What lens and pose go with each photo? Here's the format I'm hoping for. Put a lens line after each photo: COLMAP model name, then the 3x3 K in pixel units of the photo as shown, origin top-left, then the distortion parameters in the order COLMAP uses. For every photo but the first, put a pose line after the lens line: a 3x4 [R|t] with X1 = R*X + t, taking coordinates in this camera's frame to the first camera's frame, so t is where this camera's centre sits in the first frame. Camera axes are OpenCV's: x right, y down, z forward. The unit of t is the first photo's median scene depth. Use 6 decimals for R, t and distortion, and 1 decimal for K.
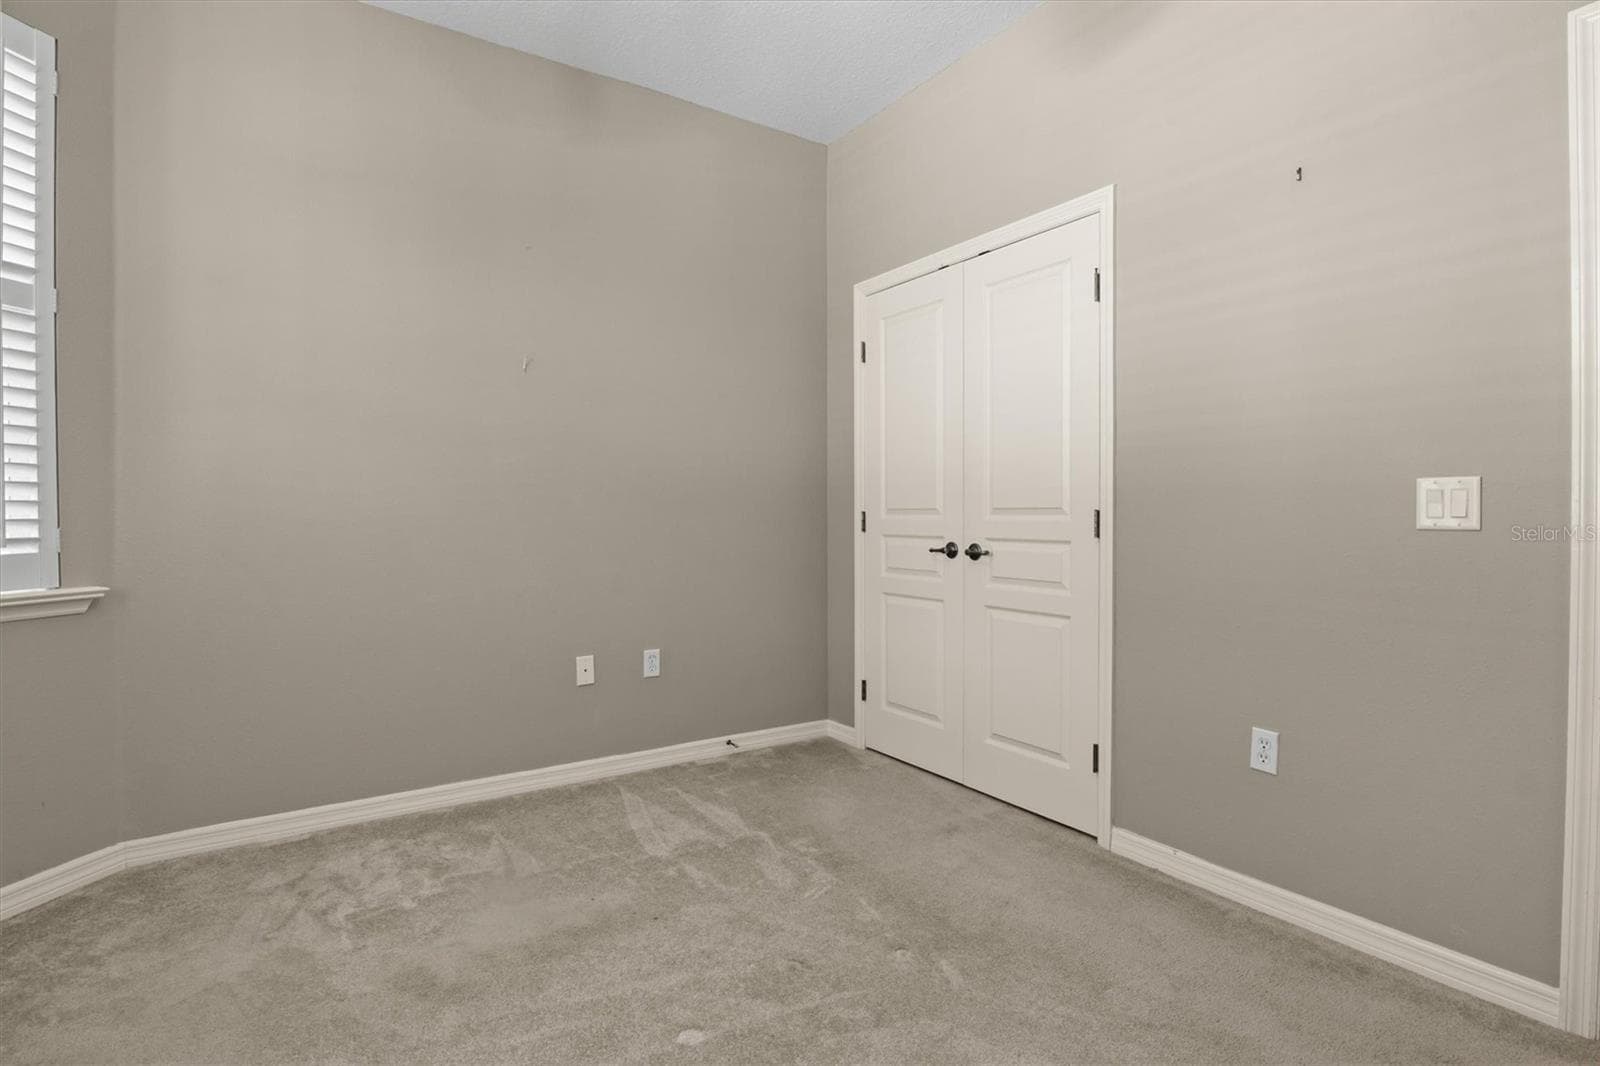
lens RADIAL K [[798.8, 0, 802.0], [0, 798.8, 515.3], [0, 0, 1]] dist [-0.009637, -0.007190]
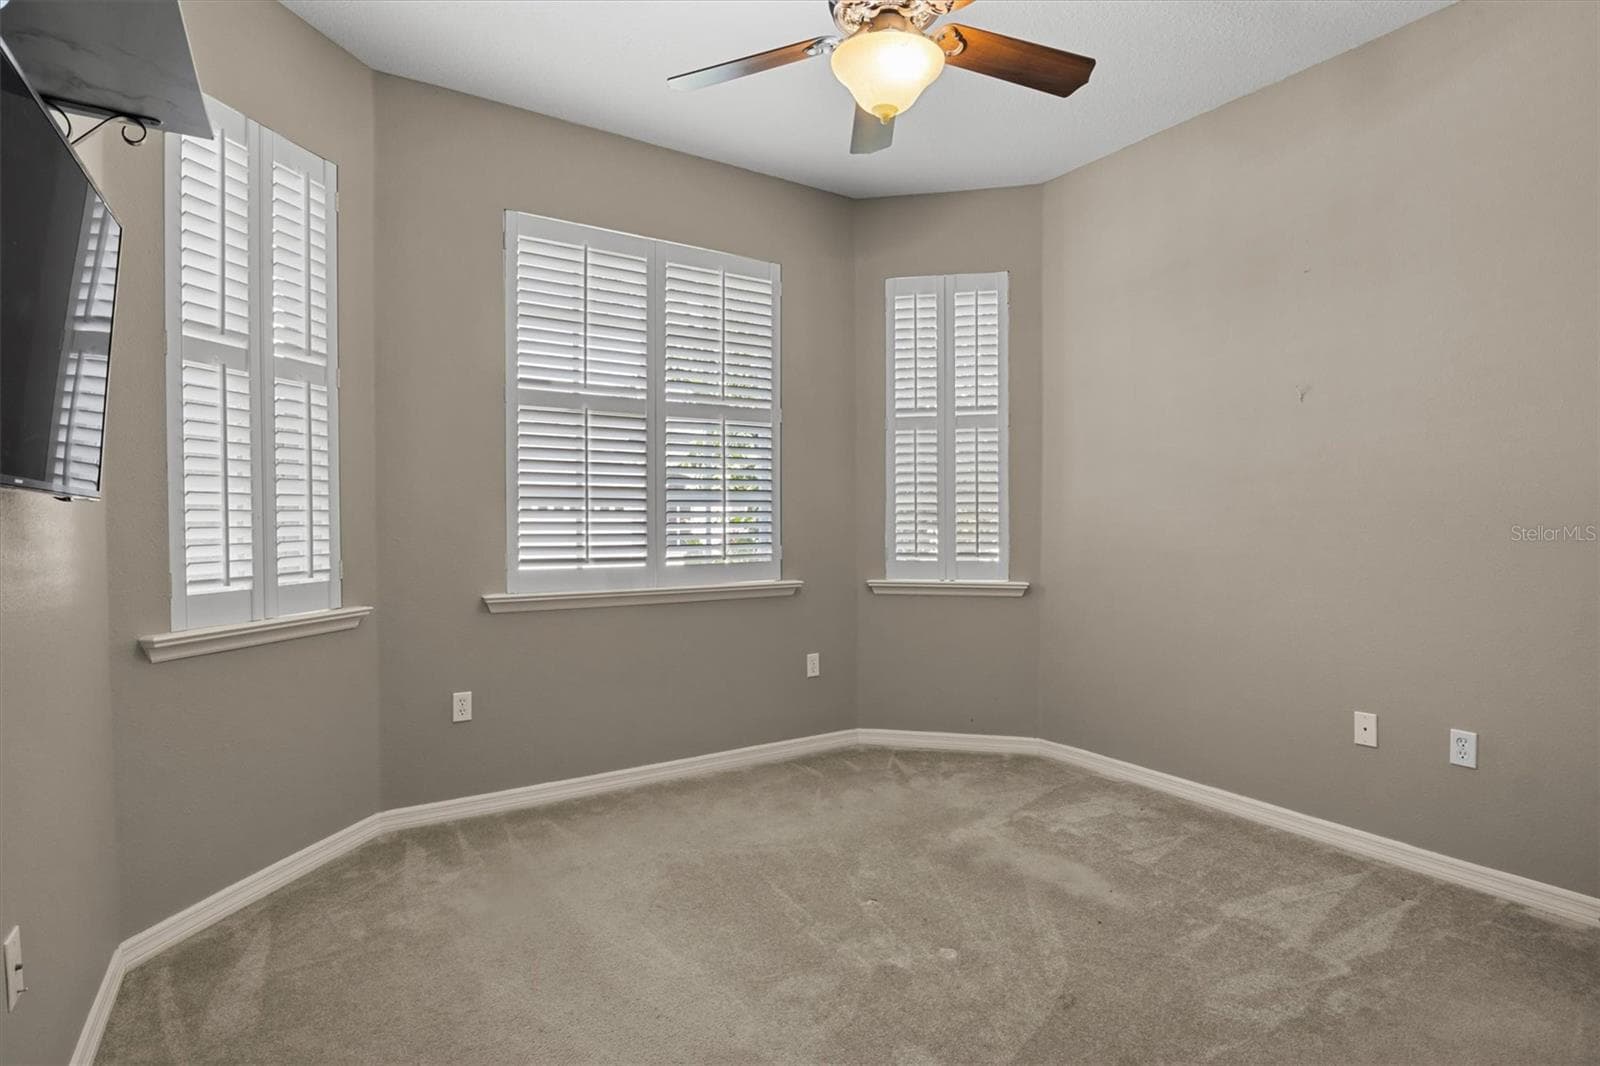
lens RADIAL K [[798.8, 0, 802.0], [0, 798.8, 515.3], [0, 0, 1]] dist [-0.009637, -0.007190]
pose [[-0.024316, -0.001918, -0.999702, 0.769159], [-0.002121, 0.999996, -0.001867, -0.046416], [0.999702, 0.002075, -0.024320, 0.504999]]
